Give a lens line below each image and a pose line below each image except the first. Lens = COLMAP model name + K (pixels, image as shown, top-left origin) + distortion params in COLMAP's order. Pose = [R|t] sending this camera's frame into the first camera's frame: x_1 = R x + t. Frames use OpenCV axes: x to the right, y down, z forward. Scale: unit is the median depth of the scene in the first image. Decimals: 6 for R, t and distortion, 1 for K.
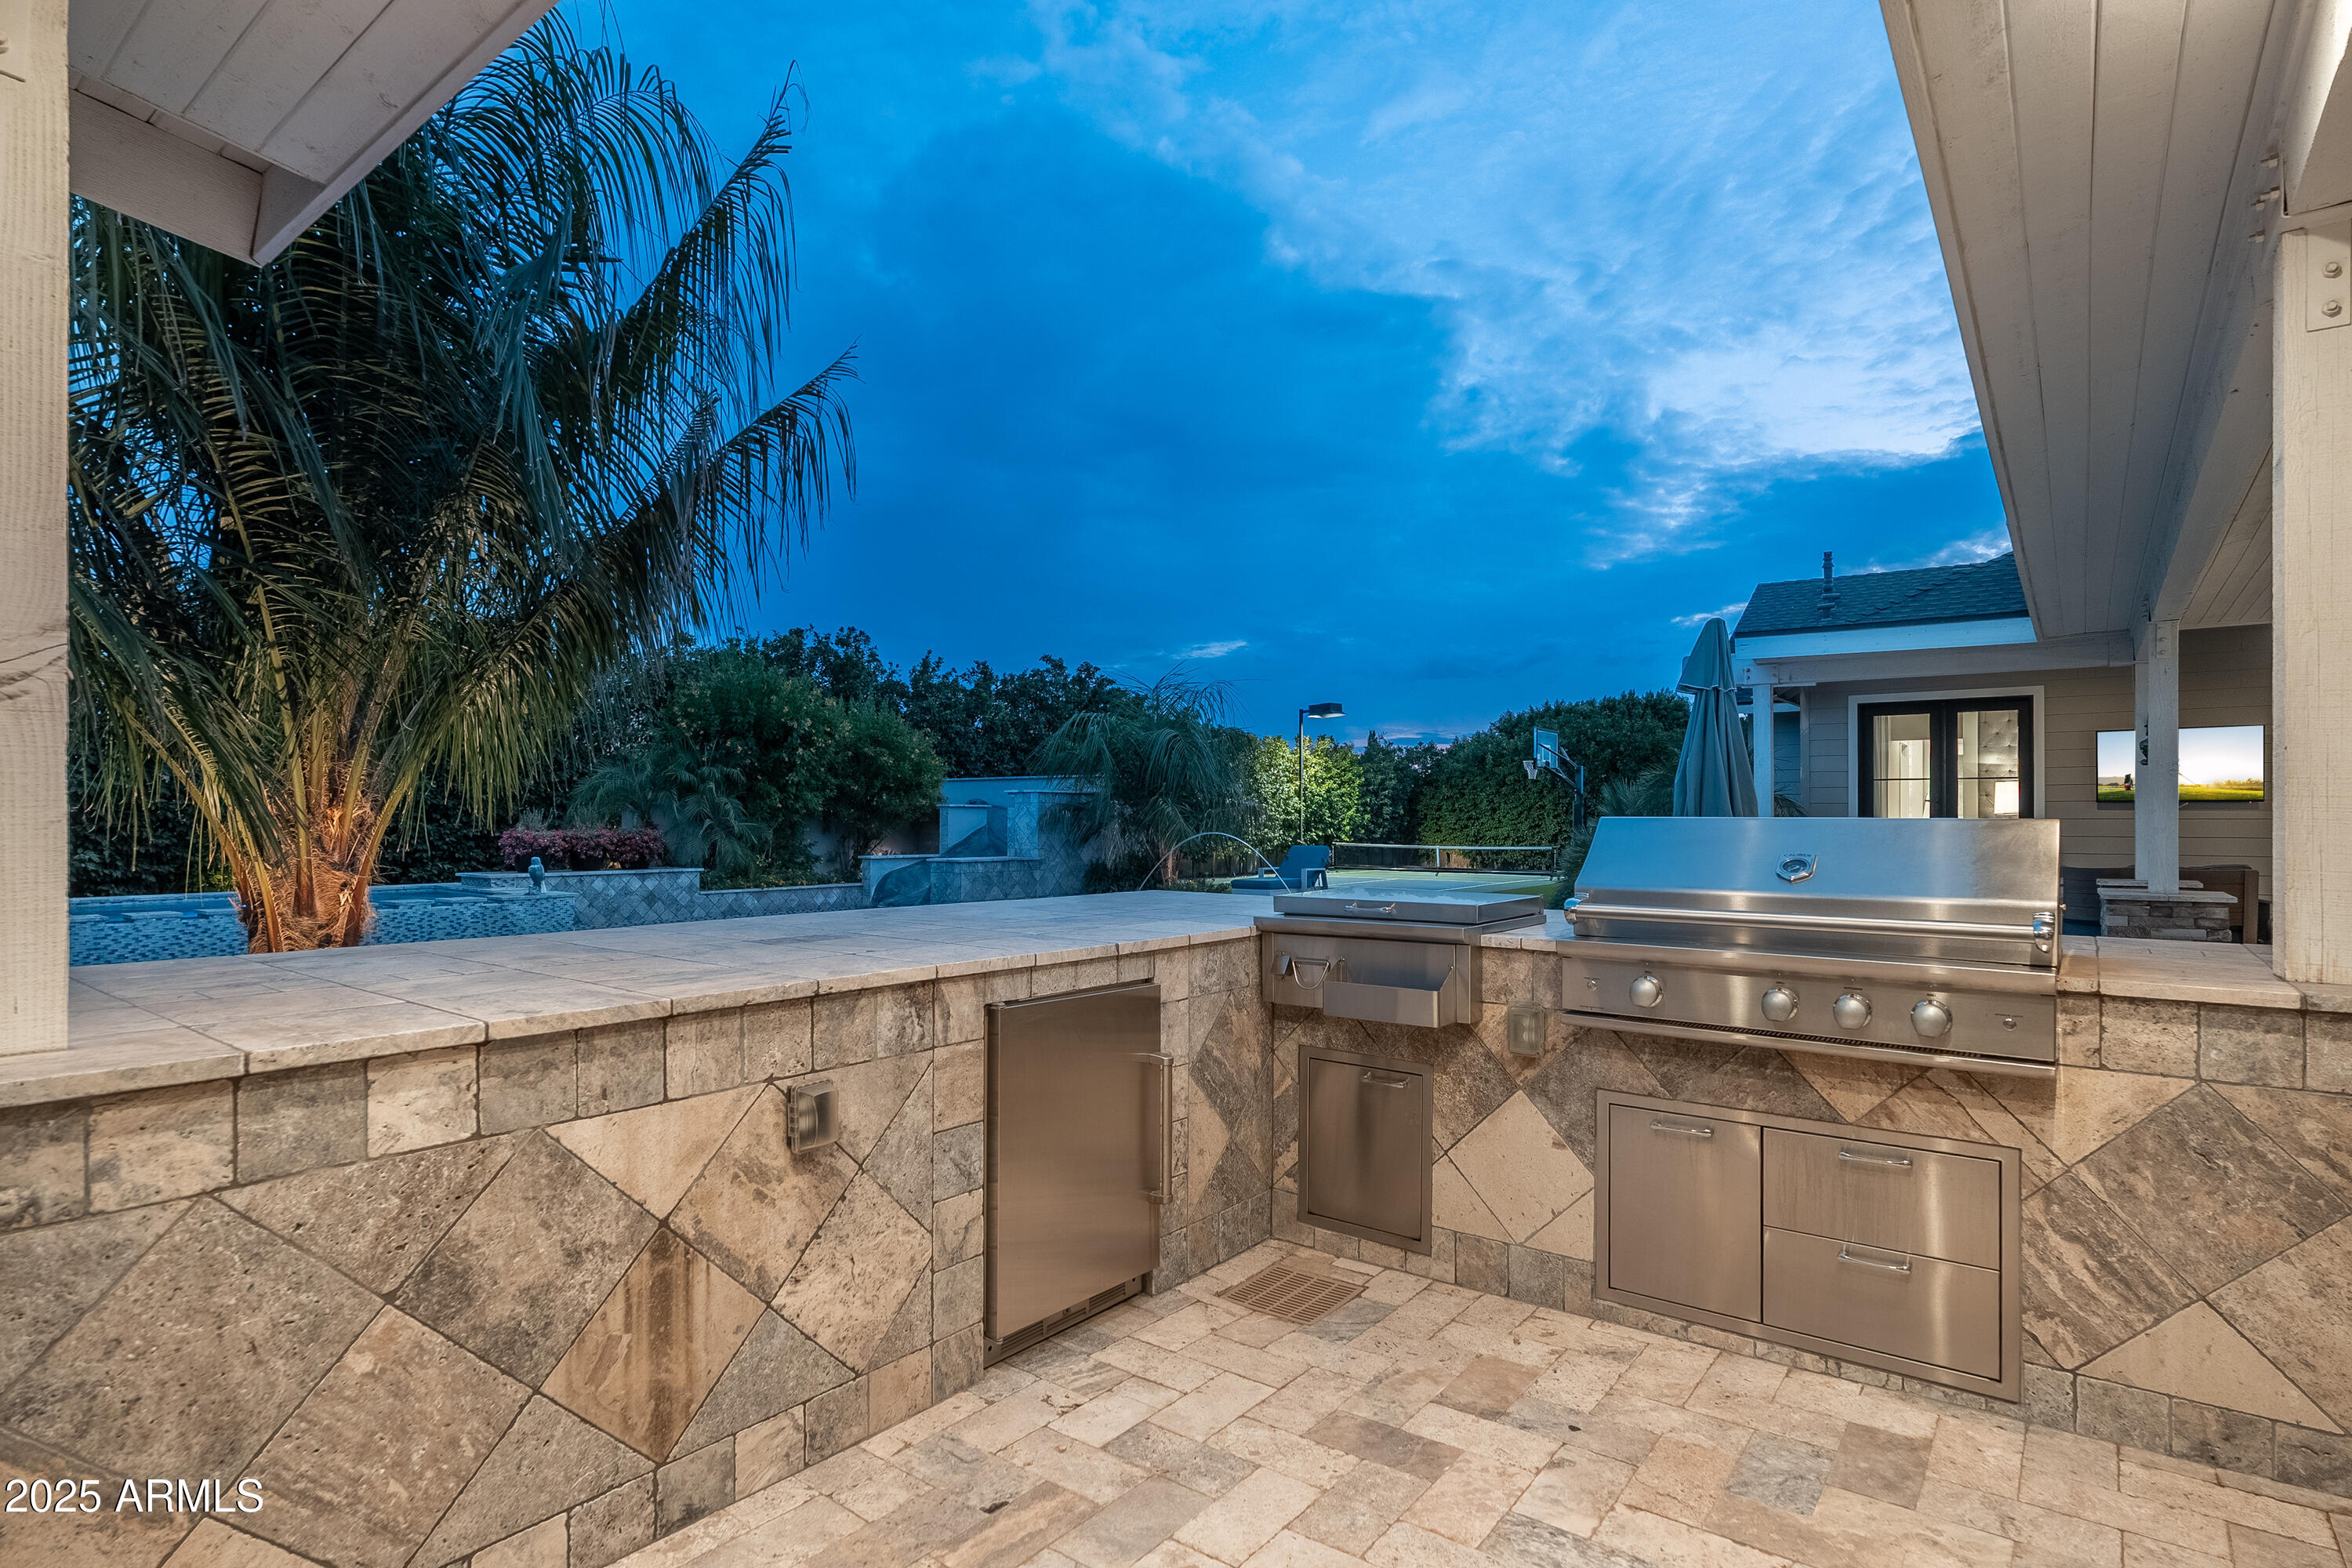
lens RADIAL K [[1175.5, 0, 1170.6], [0, 1175.5, 816.5], [0, 0, 1]] dist [-0.003874, -0.000270]
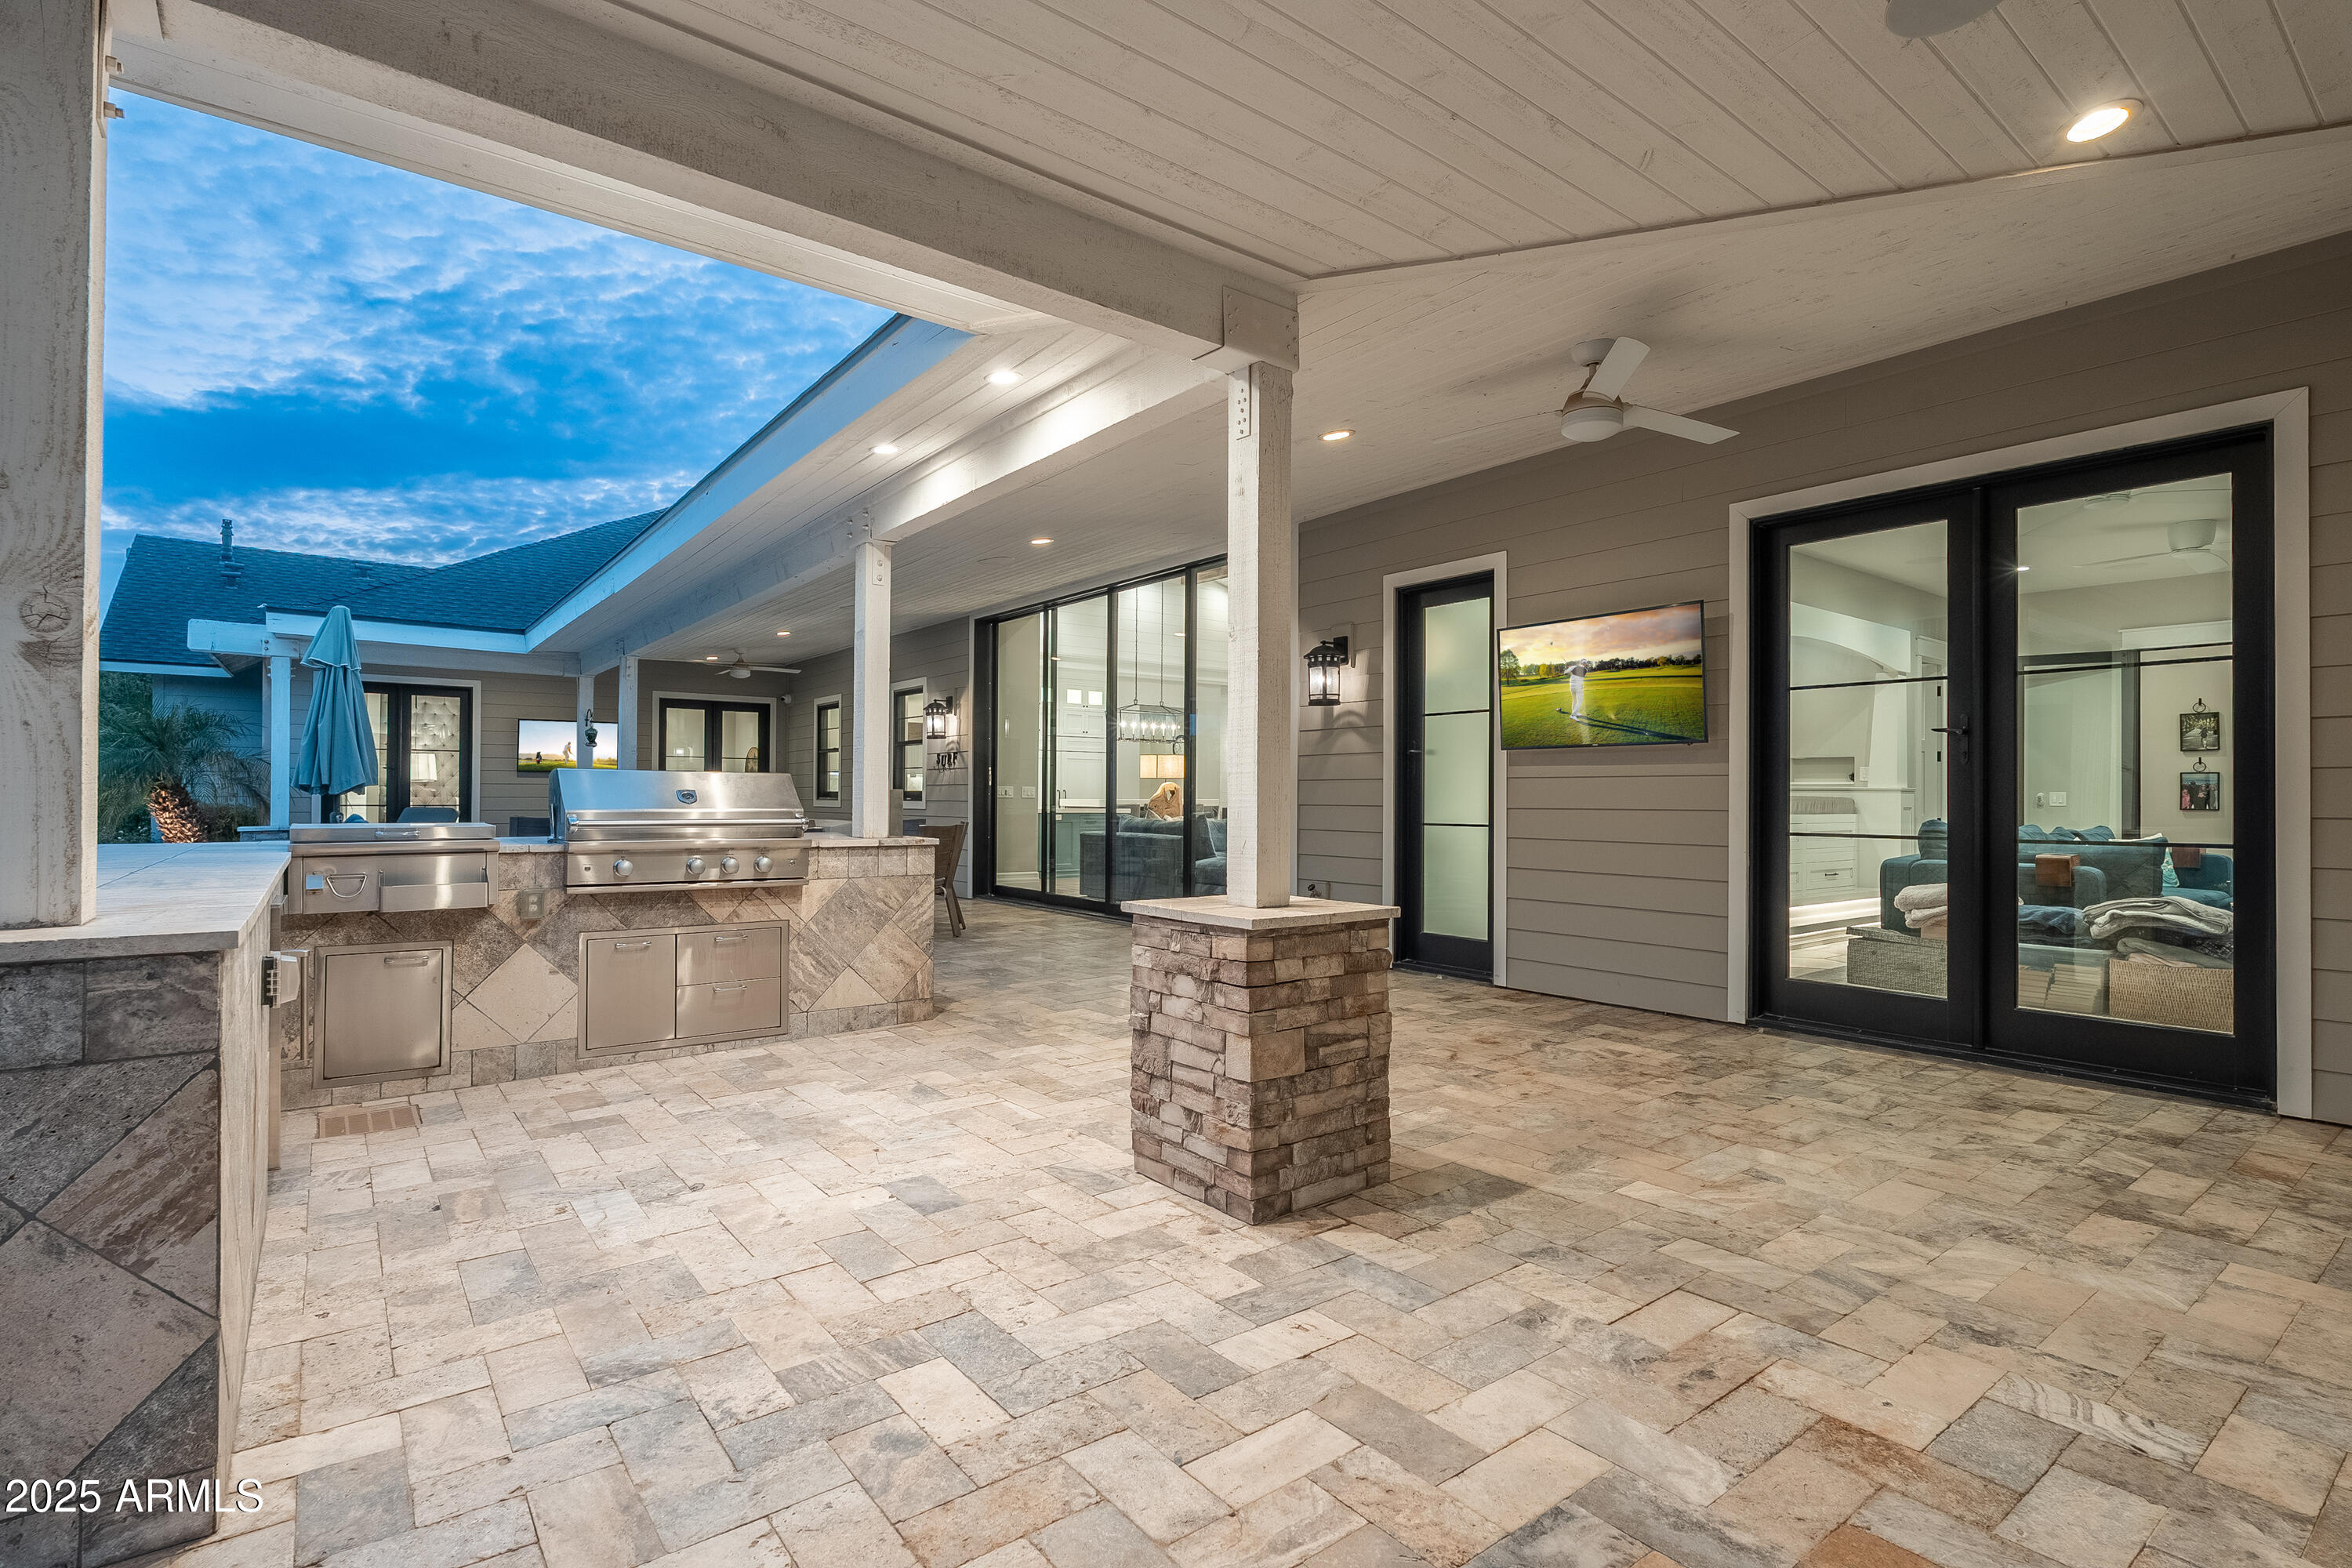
lens RADIAL K [[1142.8, 0, 1200.3], [0, 1142.8, 790.8], [0, 0, 1]] dist [-0.000478, 0.000724]
pose [[0.236556, 0.005076, 0.971605, -0.305178], [-0.005847, 0.999976, -0.003801, 0.010106], [-0.971600, -0.004781, 0.236580, -0.070764]]
